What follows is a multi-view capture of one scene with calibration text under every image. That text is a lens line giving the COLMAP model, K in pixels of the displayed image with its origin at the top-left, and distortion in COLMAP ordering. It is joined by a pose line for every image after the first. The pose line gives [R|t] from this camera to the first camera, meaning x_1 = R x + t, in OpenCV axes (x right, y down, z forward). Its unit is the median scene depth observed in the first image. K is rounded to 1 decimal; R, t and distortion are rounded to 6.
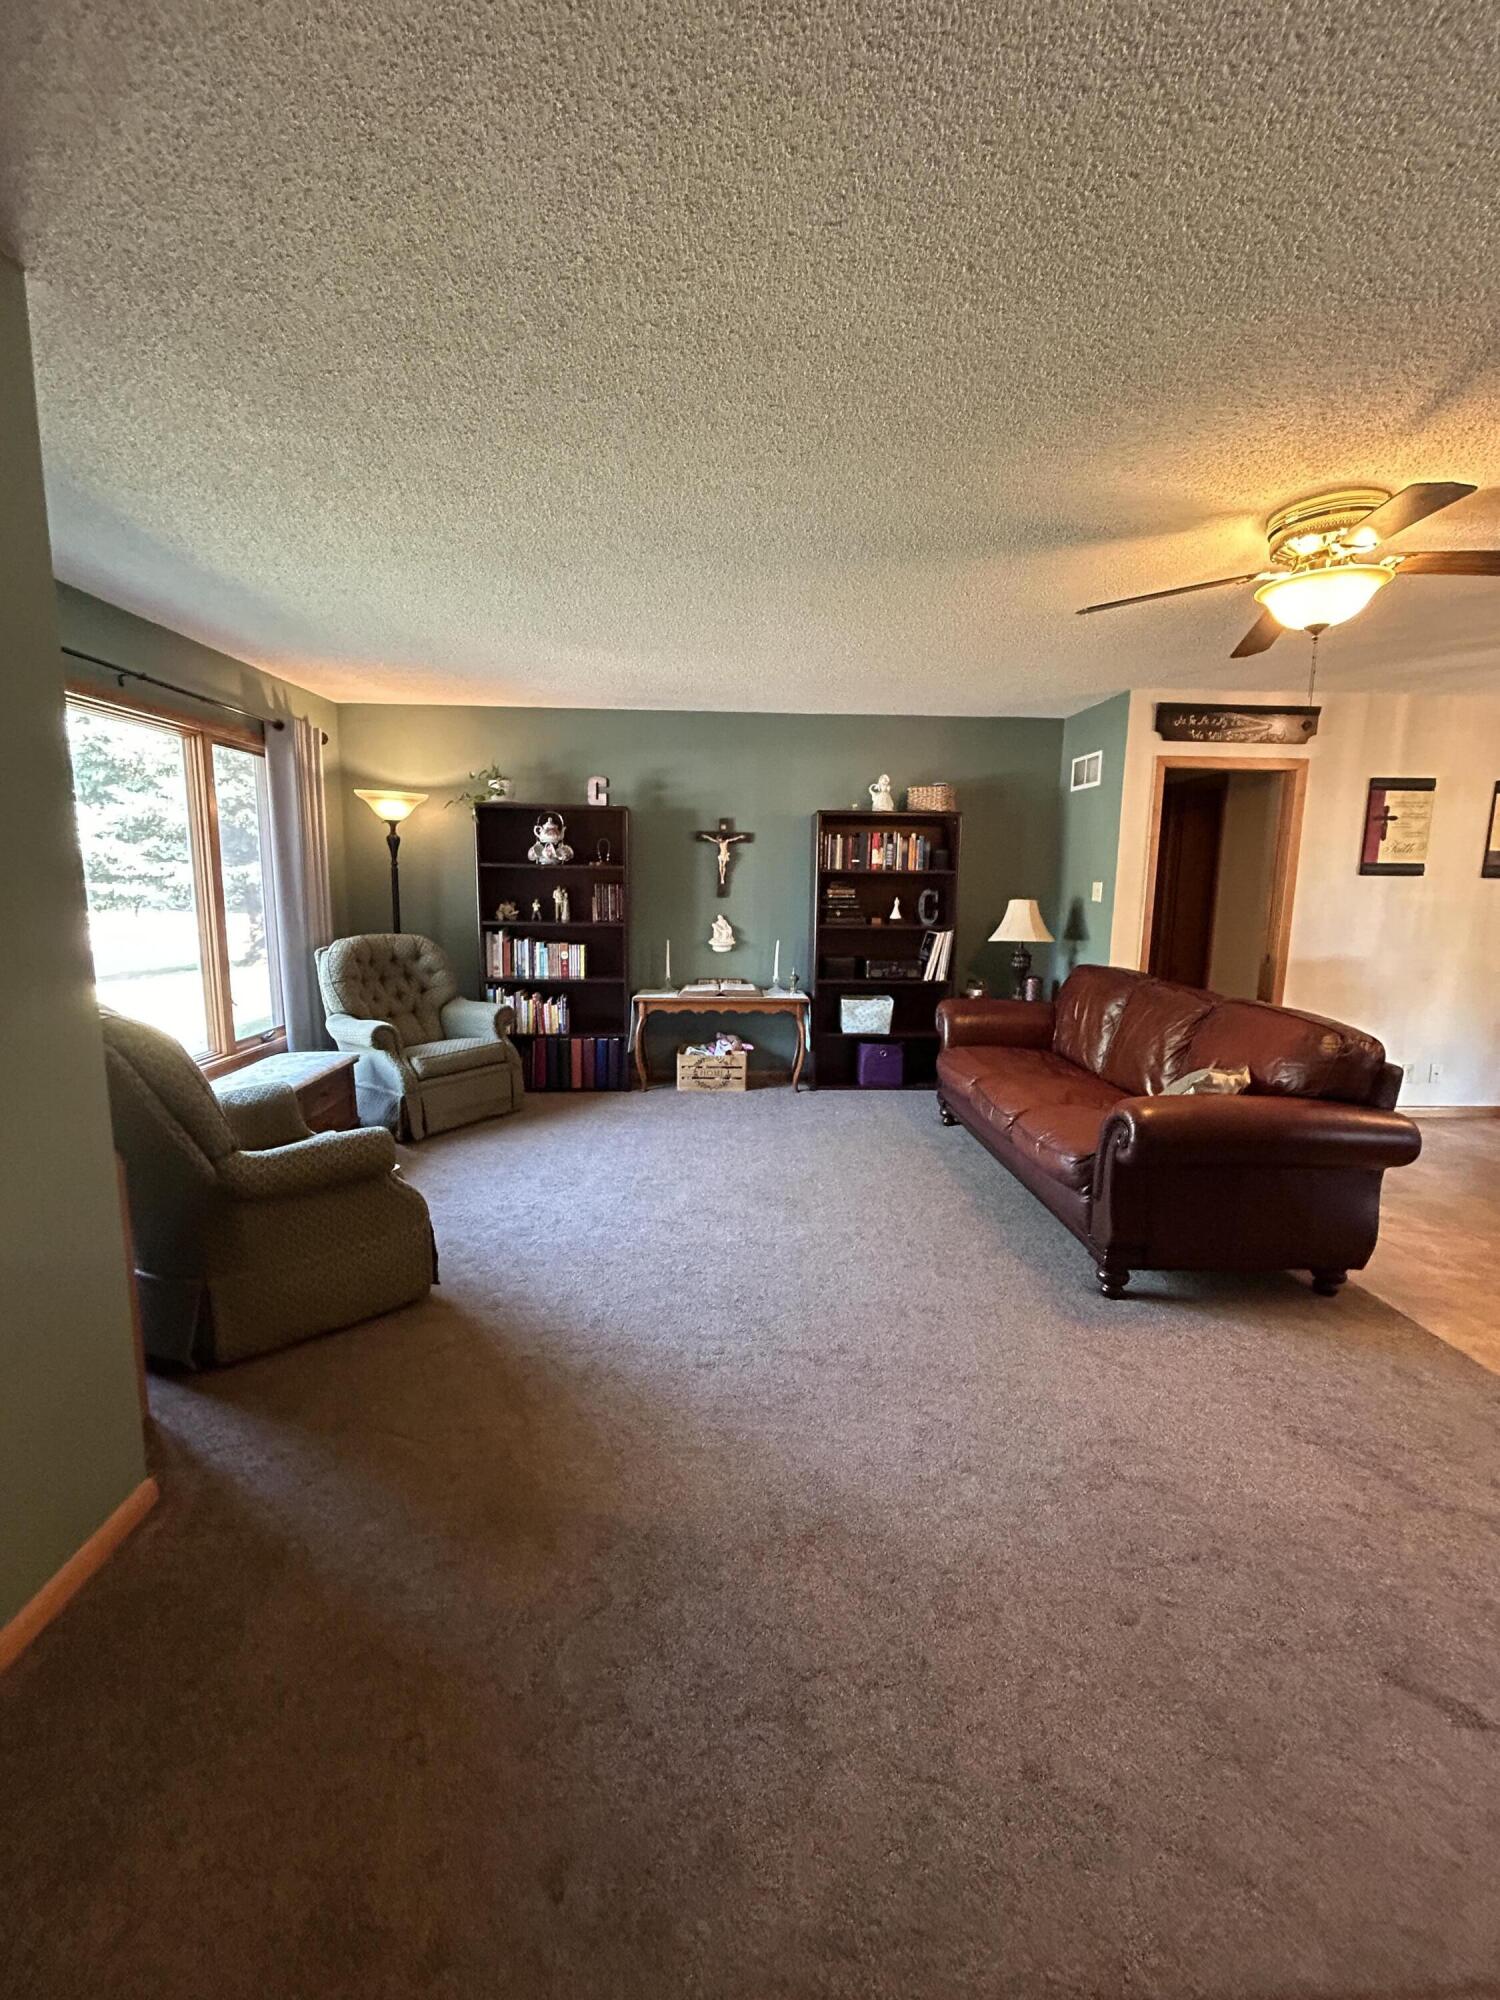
lens RADIAL K [[814.5, 0, 748.3], [0, 814.5, 992.2], [0, 0, 1]] dist [-0.005245, 0.002430]
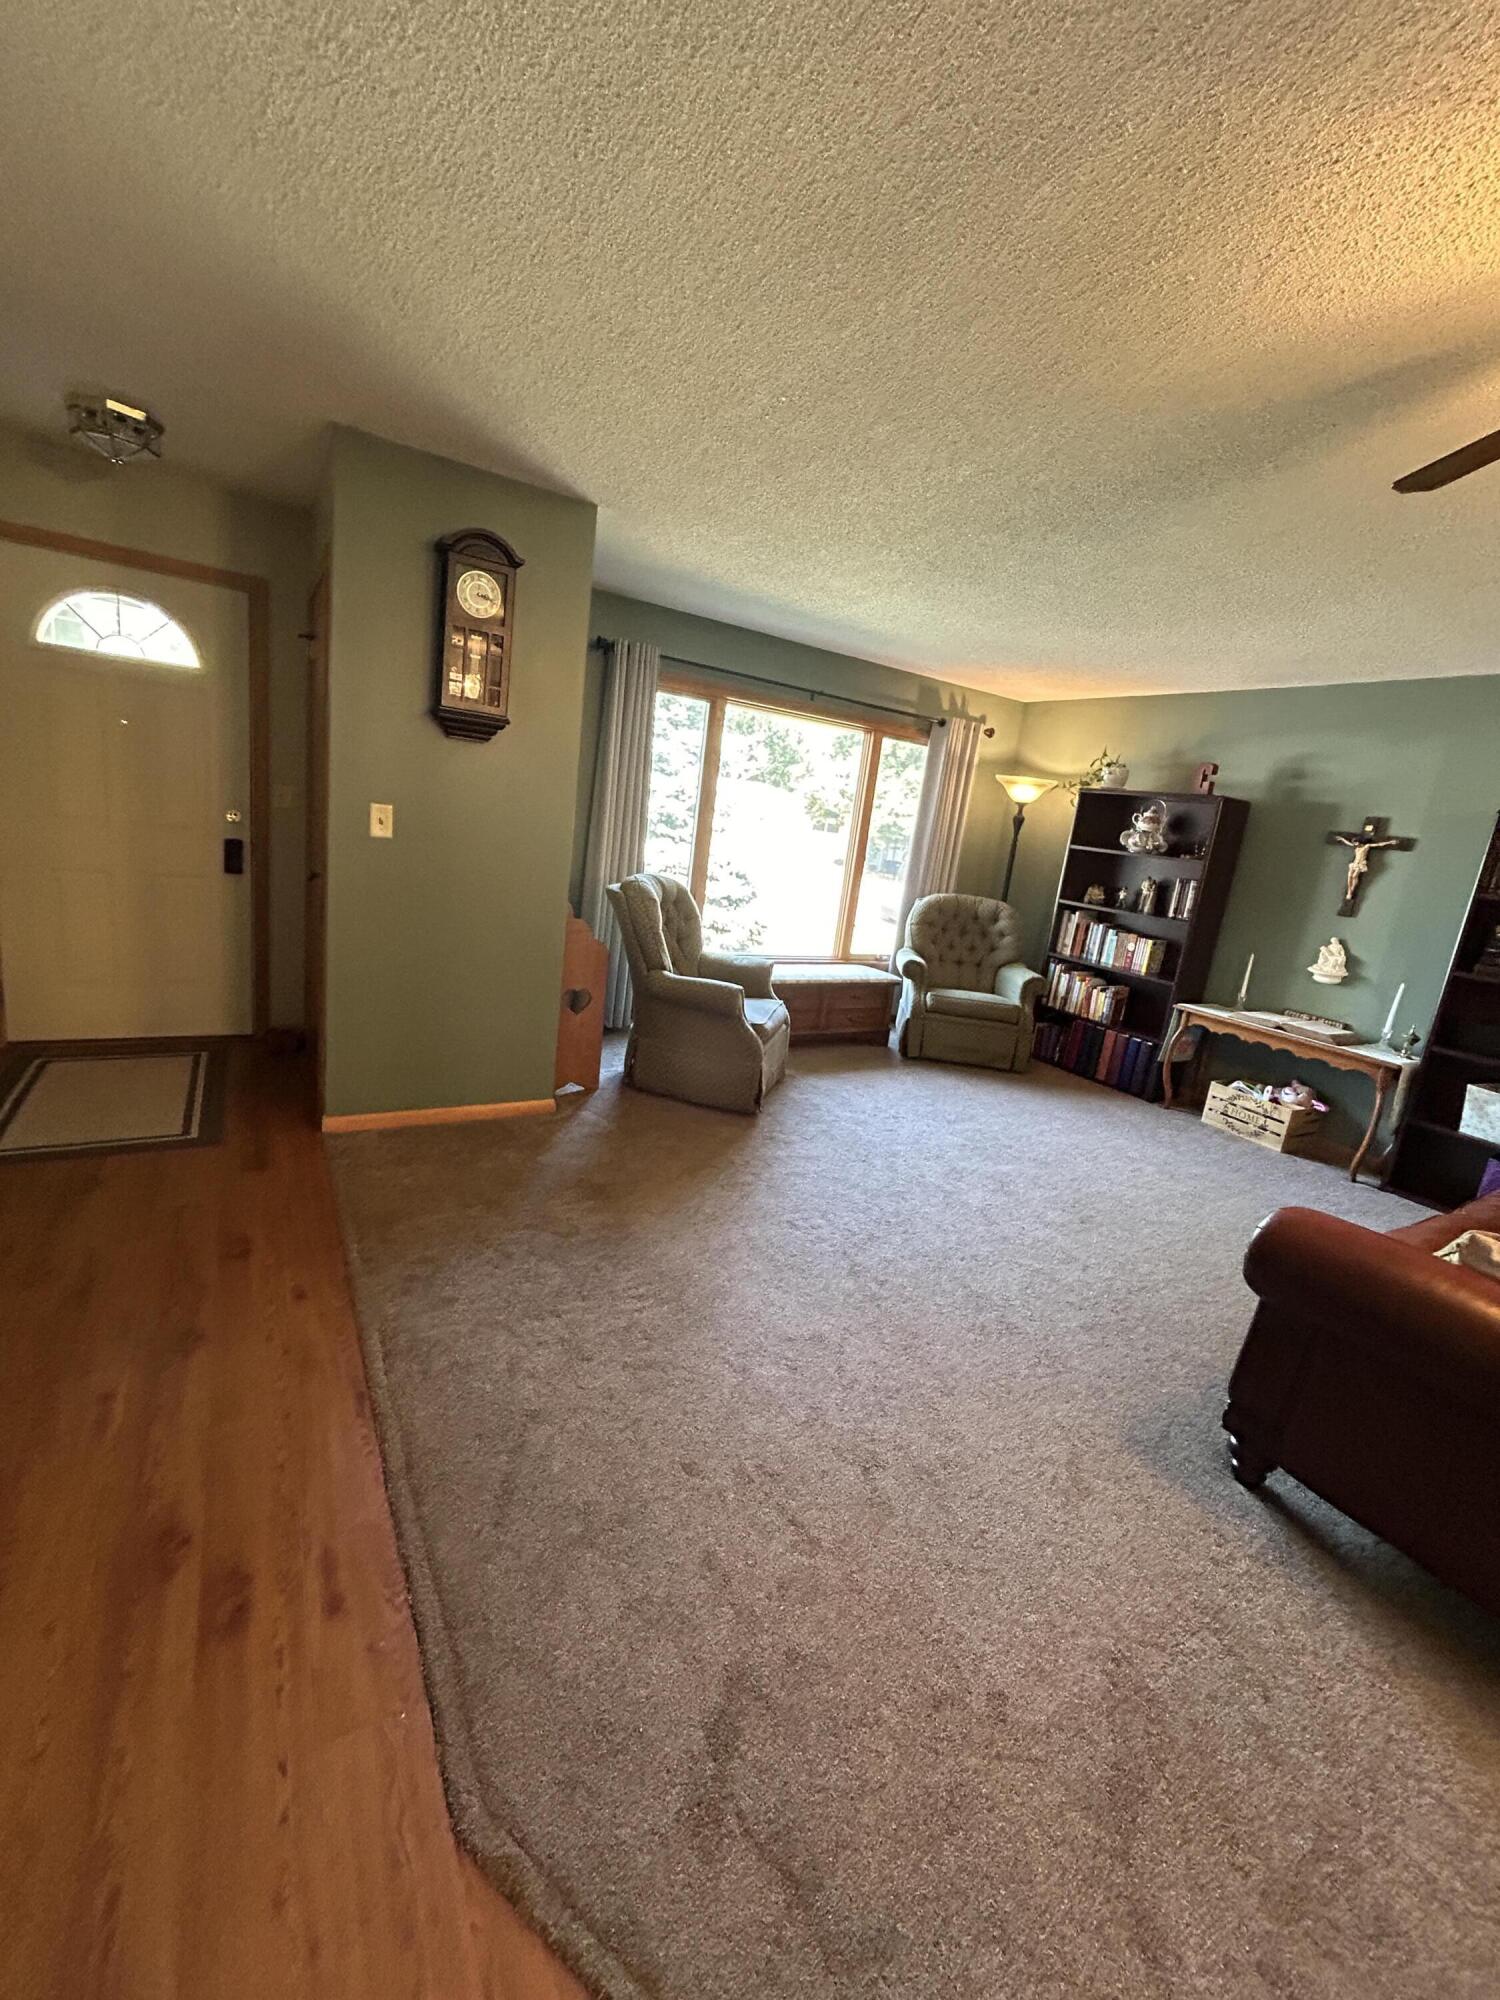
lens RADIAL K [[814.5, 0, 747.4], [0, 814.5, 990.7], [0, 0, 1]] dist [-0.005245, 0.002430]
pose [[0.476002, 0.230388, -0.848730, 0.400651], [-0.238617, 0.962707, 0.127501, -0.009604], [0.846454, 0.141831, 0.513225, 0.120014]]
